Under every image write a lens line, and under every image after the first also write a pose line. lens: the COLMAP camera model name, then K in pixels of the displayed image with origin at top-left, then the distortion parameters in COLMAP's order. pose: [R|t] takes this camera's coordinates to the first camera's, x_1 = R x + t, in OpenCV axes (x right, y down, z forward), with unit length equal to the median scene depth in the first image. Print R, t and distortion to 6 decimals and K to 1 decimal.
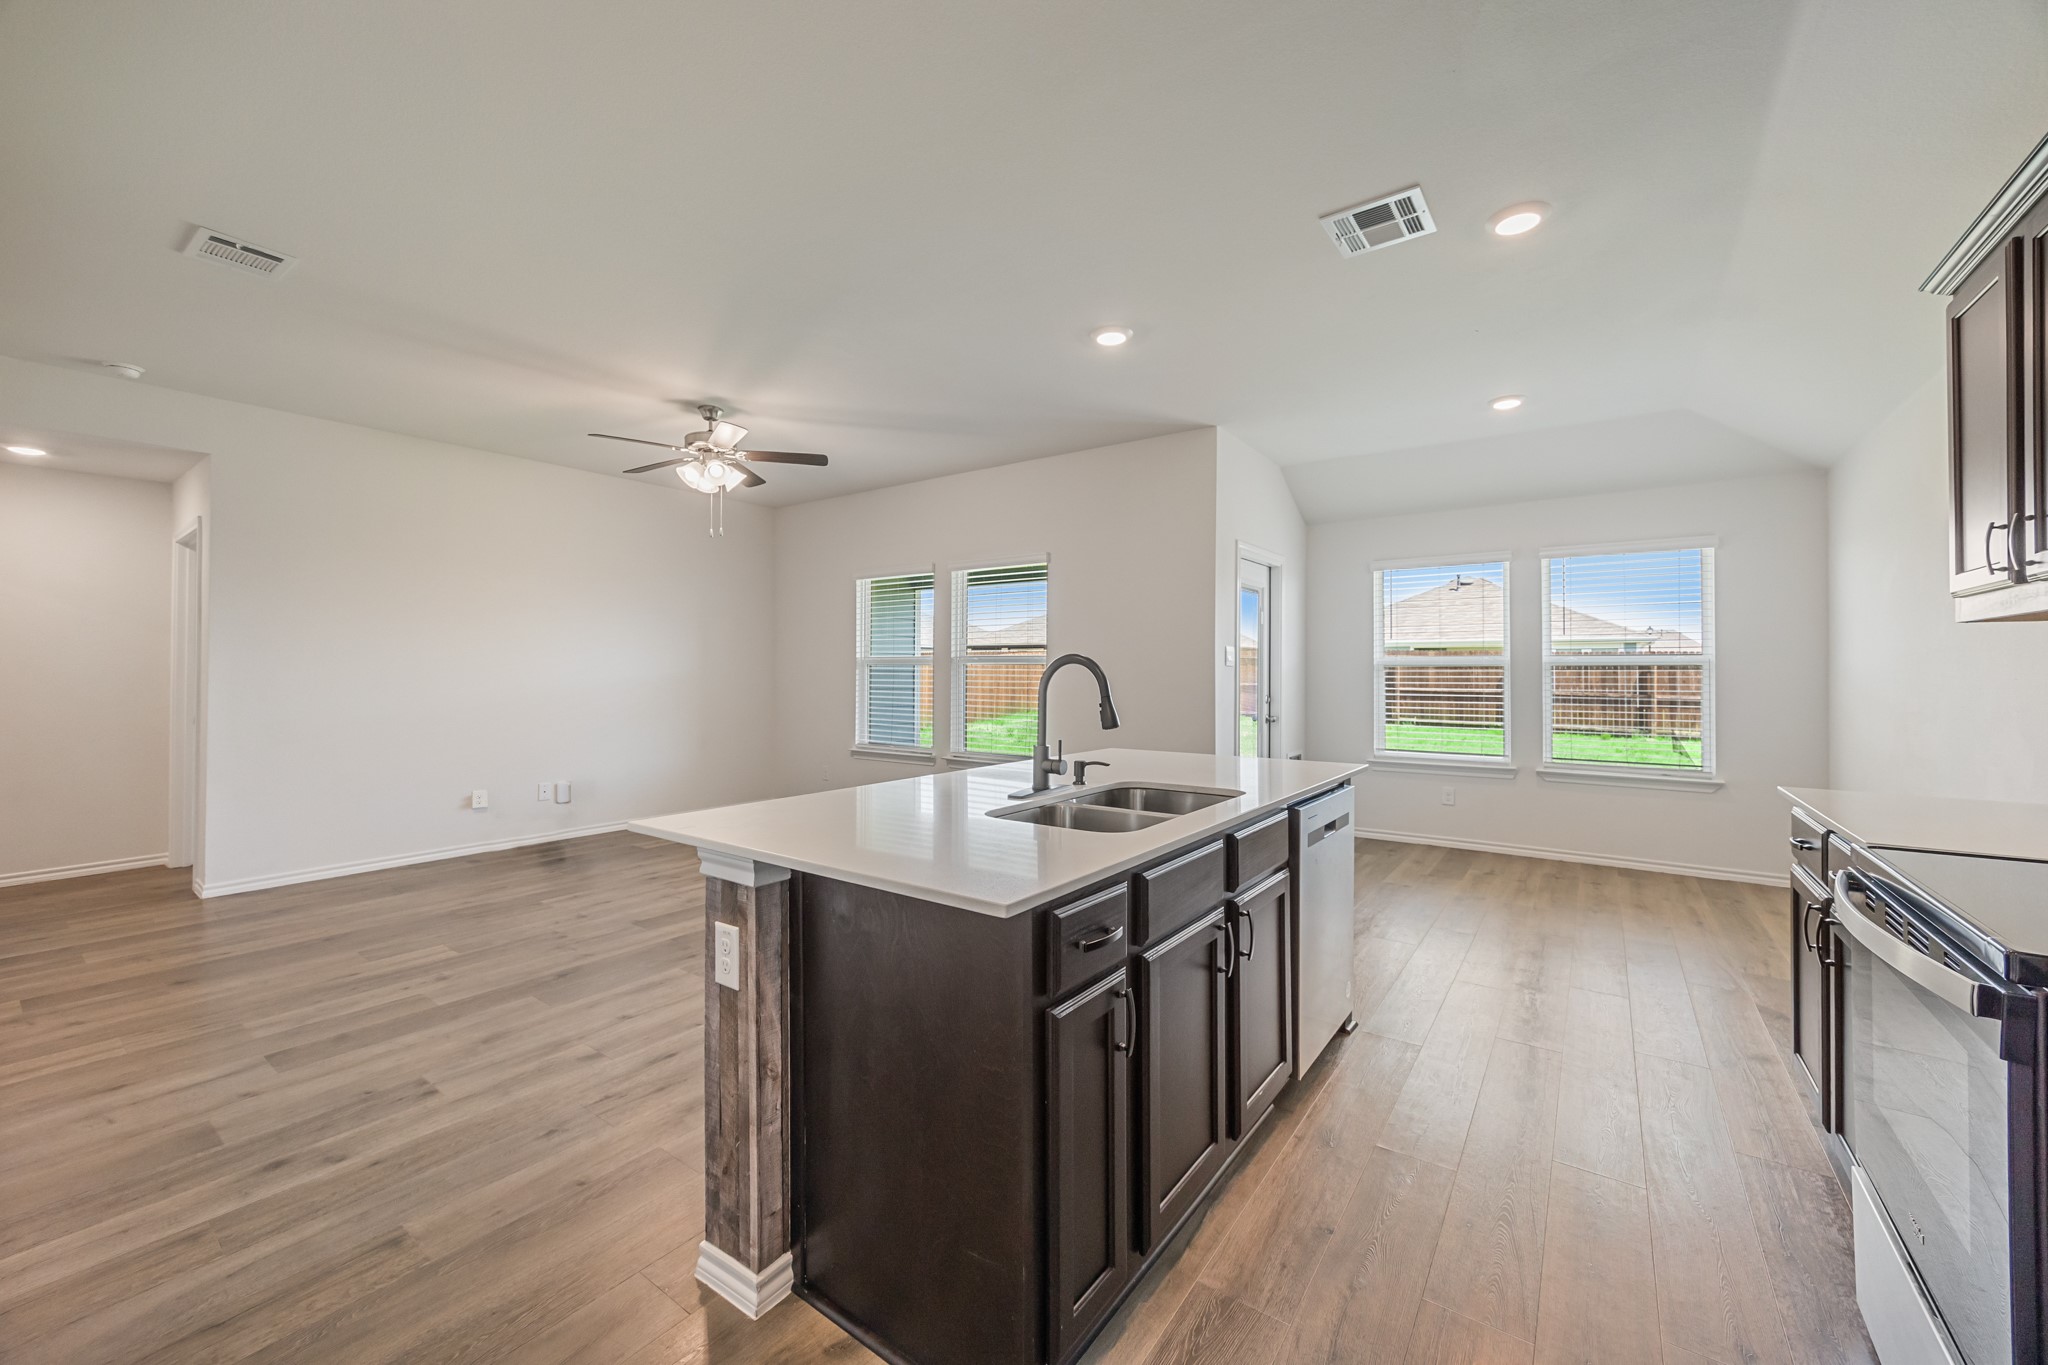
lens RADIAL K [[787.6, 0, 1035.6], [0, 787.6, 665.6], [0, 0, 1]] dist [-0.002890, 0.000908]
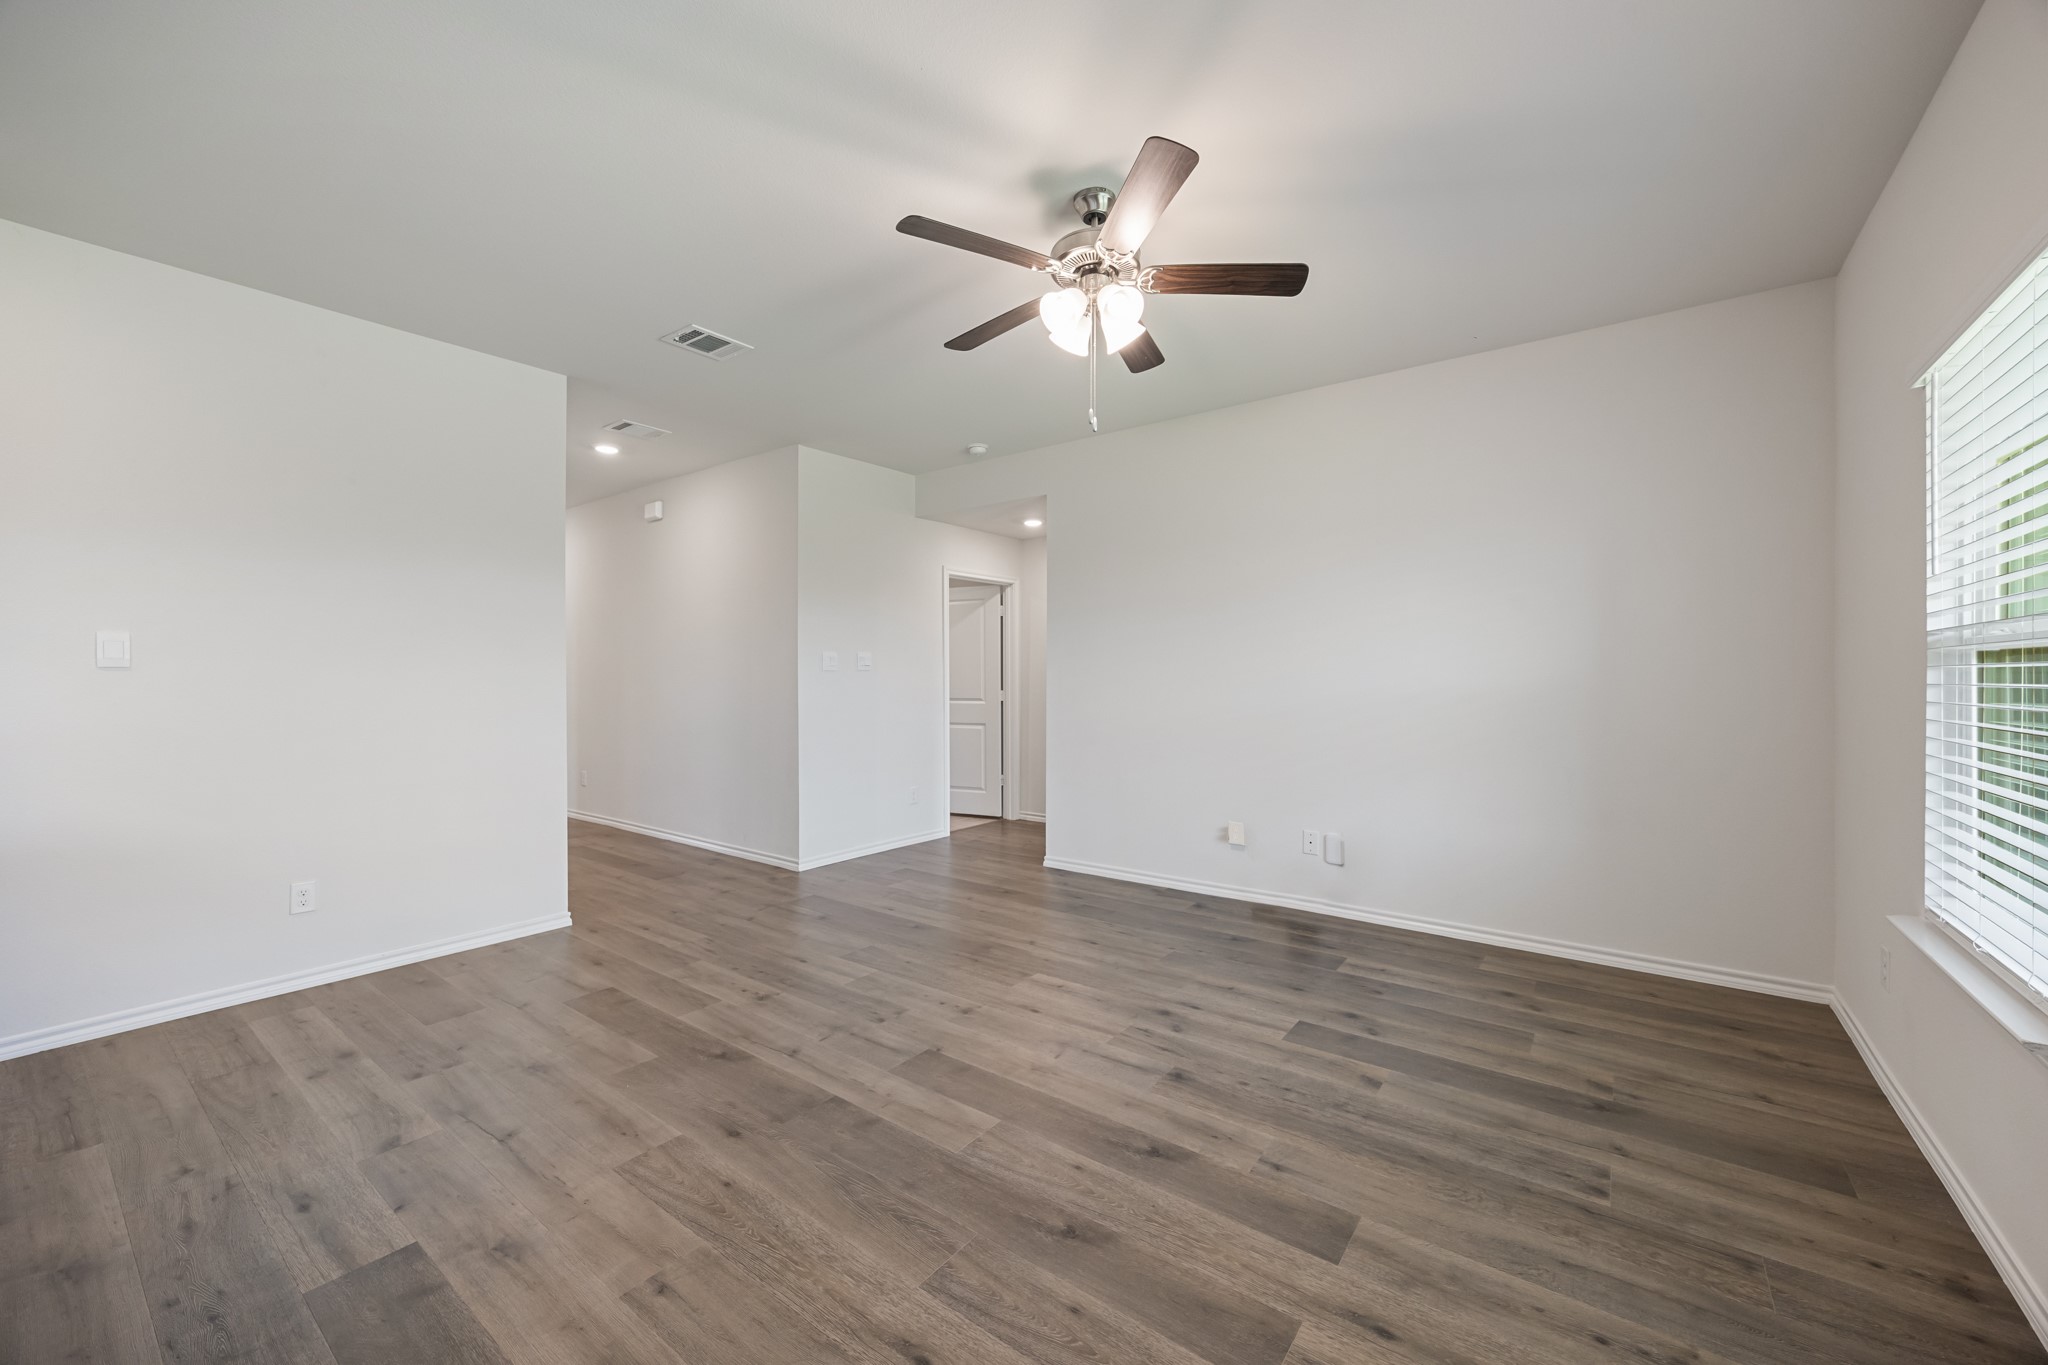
lens RADIAL K [[787.6, 0, 1035.3], [0, 787.6, 679.8], [0, 0, 1]] dist [-0.002890, 0.000908]
pose [[-0.023154, 0.000337, -0.999732, 0.130980], [0.009318, 0.999957, 0.000122, 0.008549], [0.999688, -0.009313, -0.023156, 0.907639]]
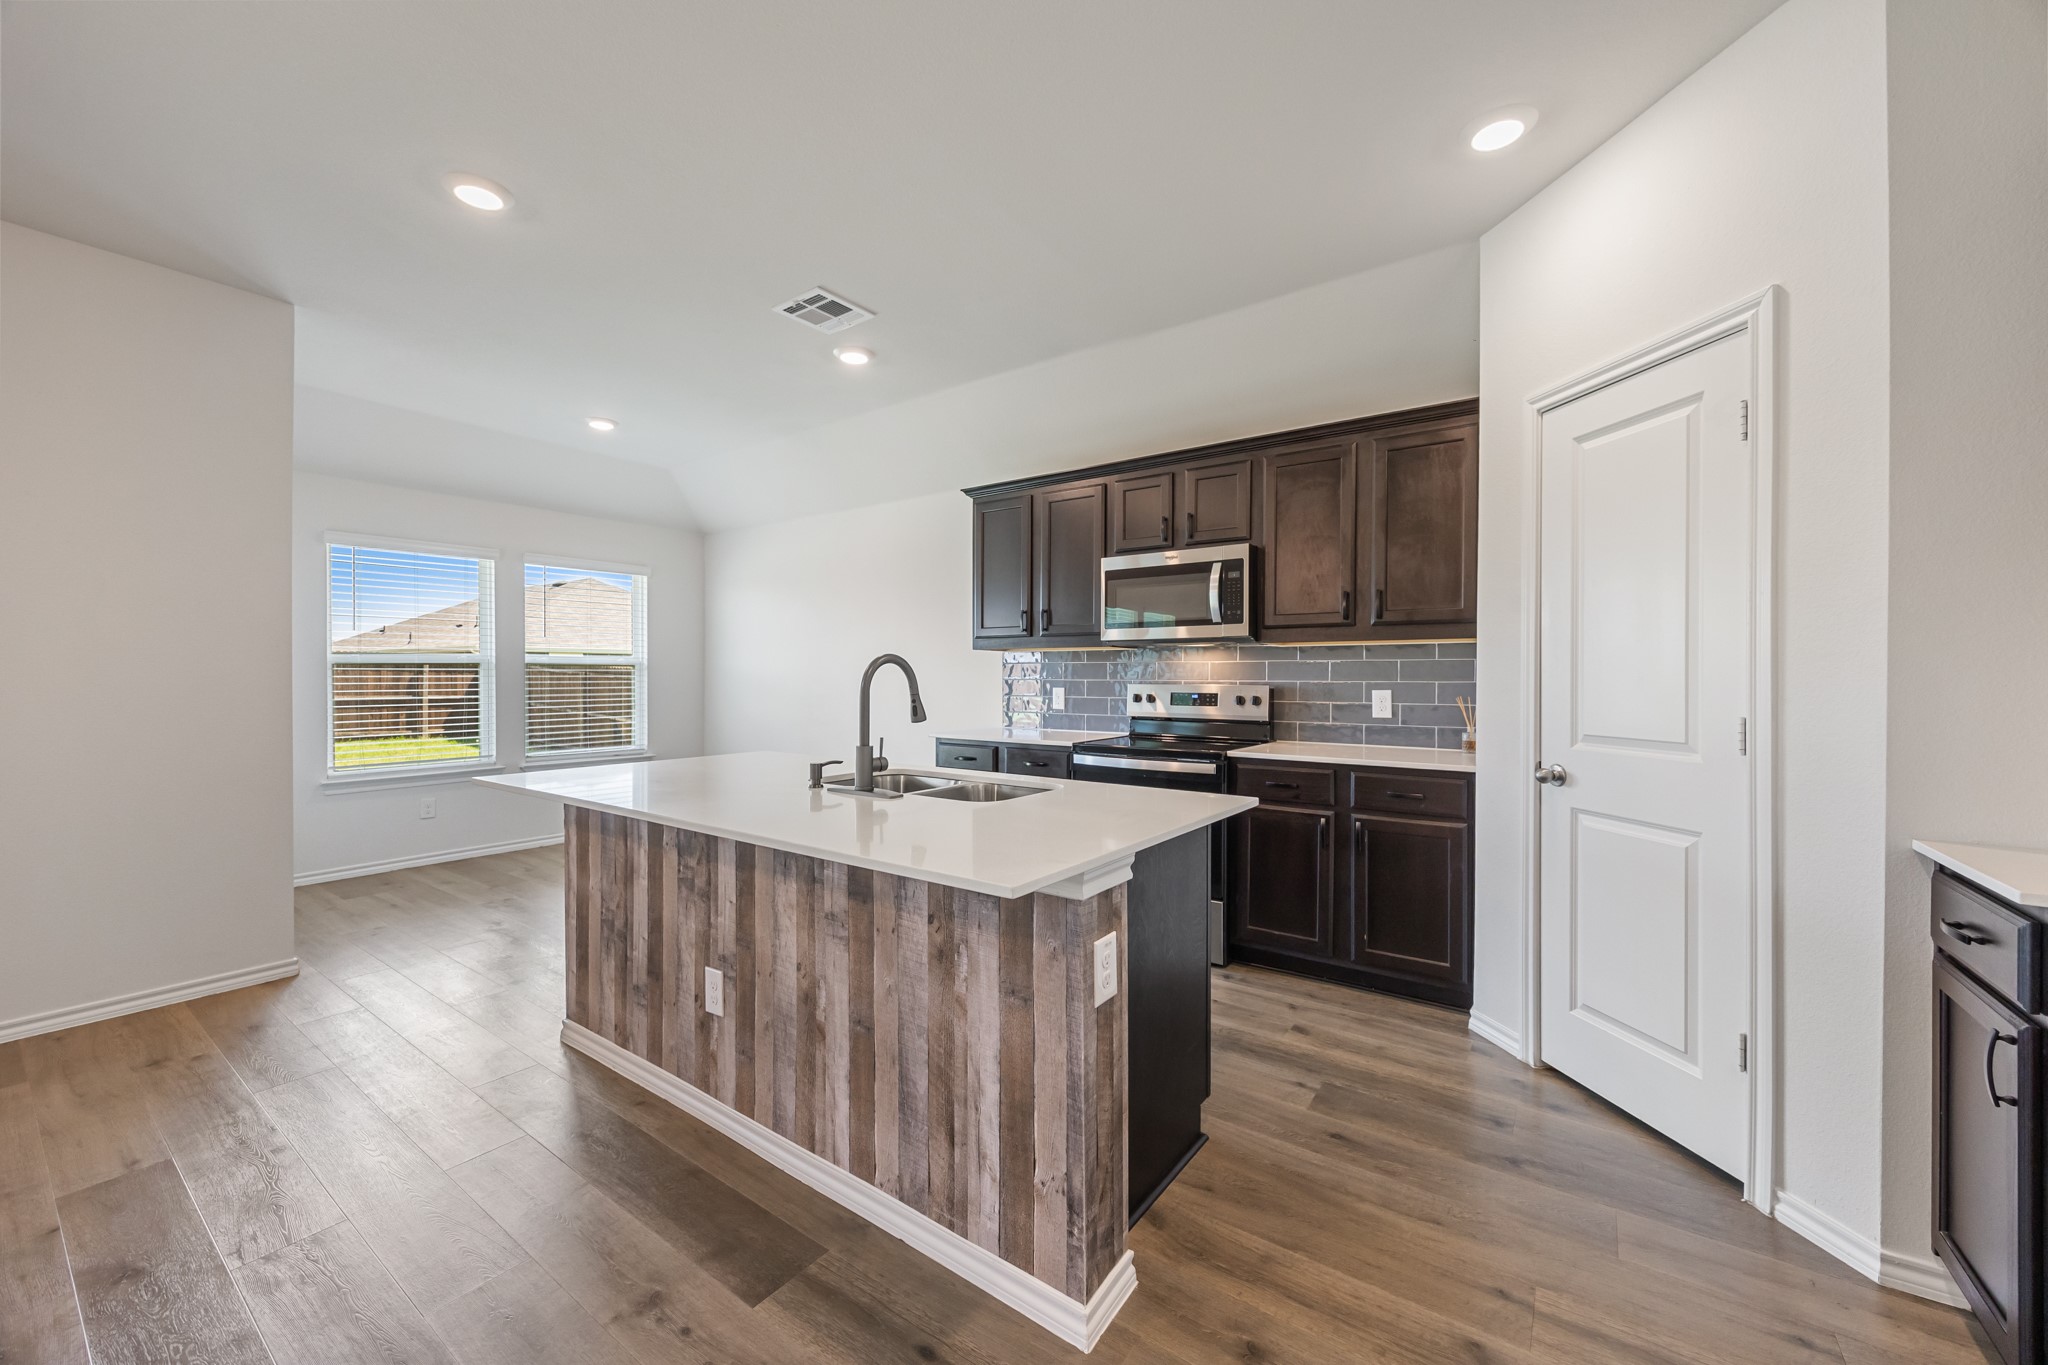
lens RADIAL K [[787.6, 0, 1035.3], [0, 787.6, 679.1], [0, 0, 1]] dist [-0.002890, 0.000908]
pose [[-0.004657, -0.007232, 0.999963, -0.445715], [-0.010110, 0.999923, 0.007185, 0.004367], [-0.999938, -0.010076, -0.004729, 0.363871]]
